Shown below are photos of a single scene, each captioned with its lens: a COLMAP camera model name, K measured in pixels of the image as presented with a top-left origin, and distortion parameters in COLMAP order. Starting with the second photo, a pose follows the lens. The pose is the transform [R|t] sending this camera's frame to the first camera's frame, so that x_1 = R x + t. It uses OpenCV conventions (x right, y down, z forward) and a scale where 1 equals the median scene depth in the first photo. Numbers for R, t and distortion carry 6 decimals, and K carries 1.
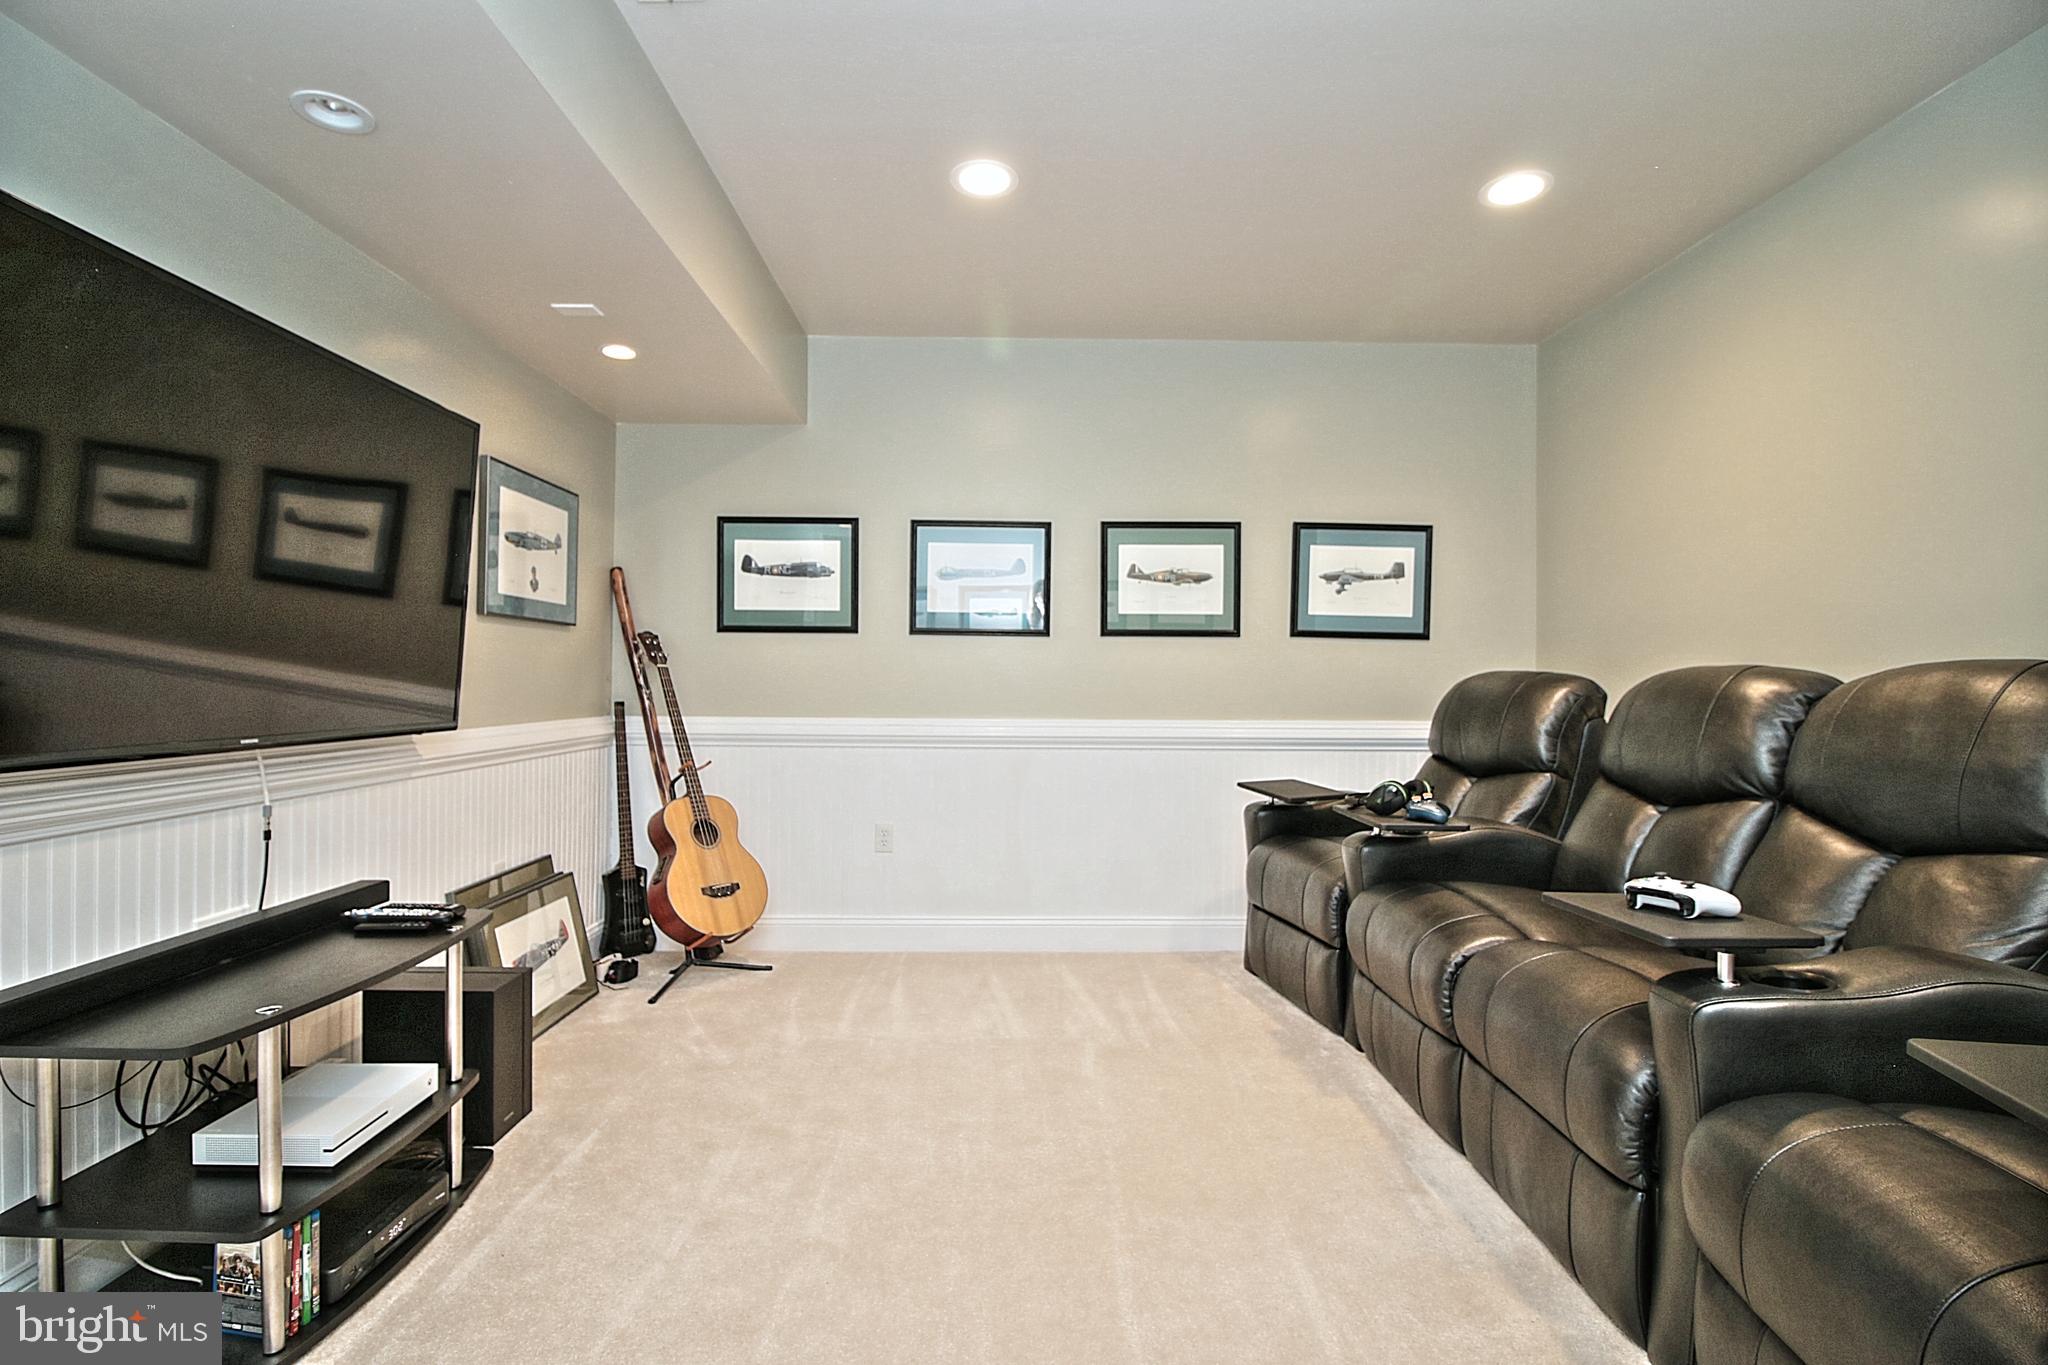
lens RADIAL K [[959.4, 0, 1019.1], [0, 959.4, 678.3], [0, 0, 1]] dist [-0.001200, -0.000779]
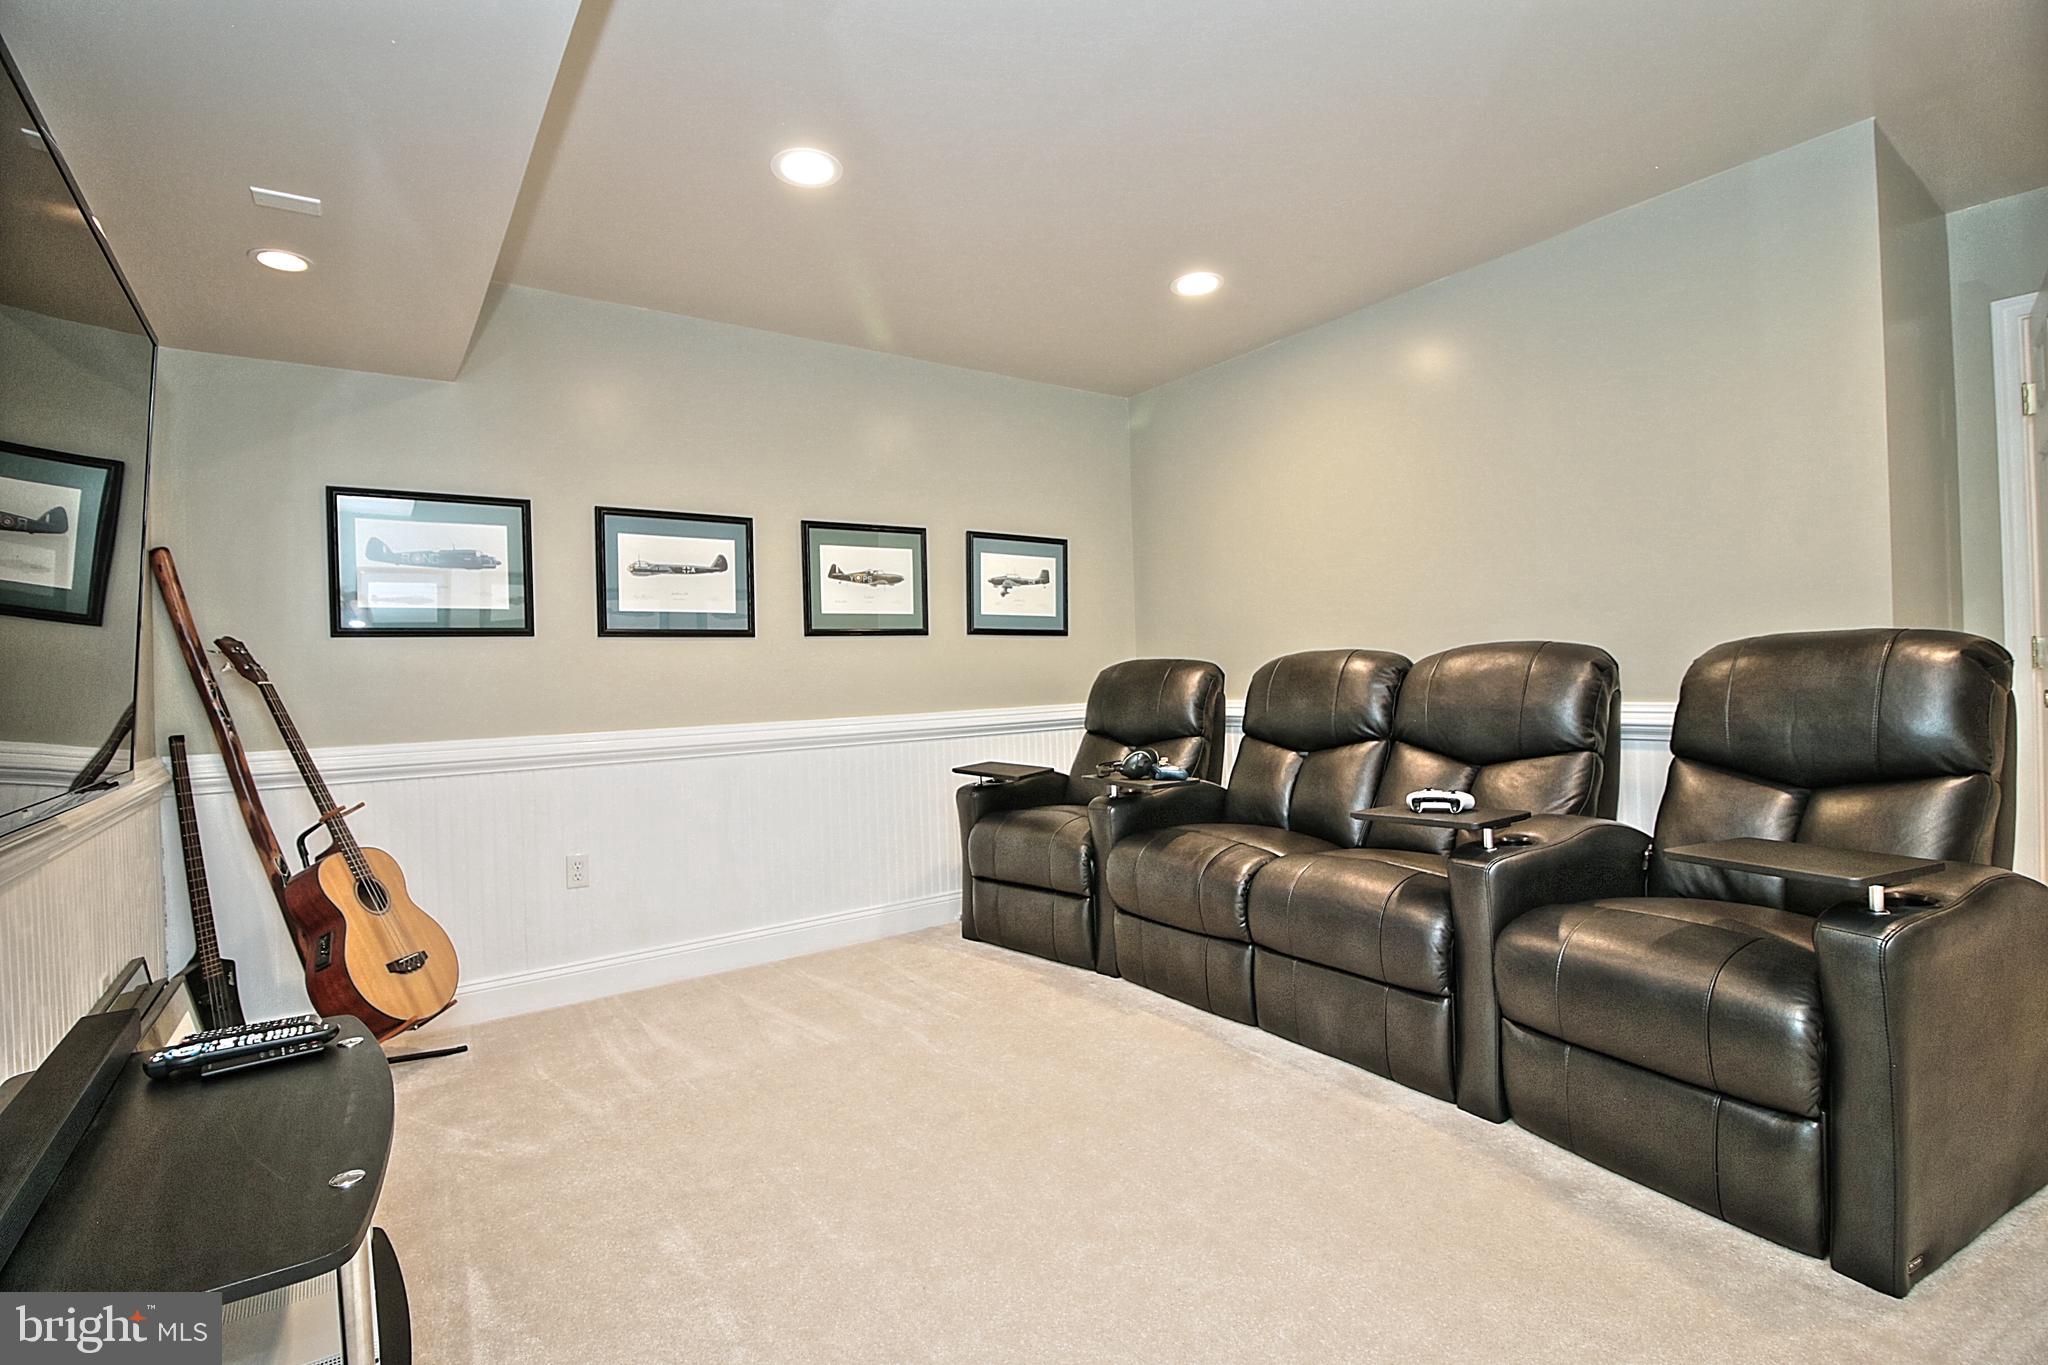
lens RADIAL K [[959.4, 0, 1019.1], [0, 959.4, 678.3], [0, 0, 1]] dist [-0.001200, -0.000779]
pose [[0.822019, -0.037217, 0.568243, -0.323451], [0.037309, 0.999238, 0.011474, -0.003414], [-0.568237, 0.011769, 0.822781, 0.059593]]
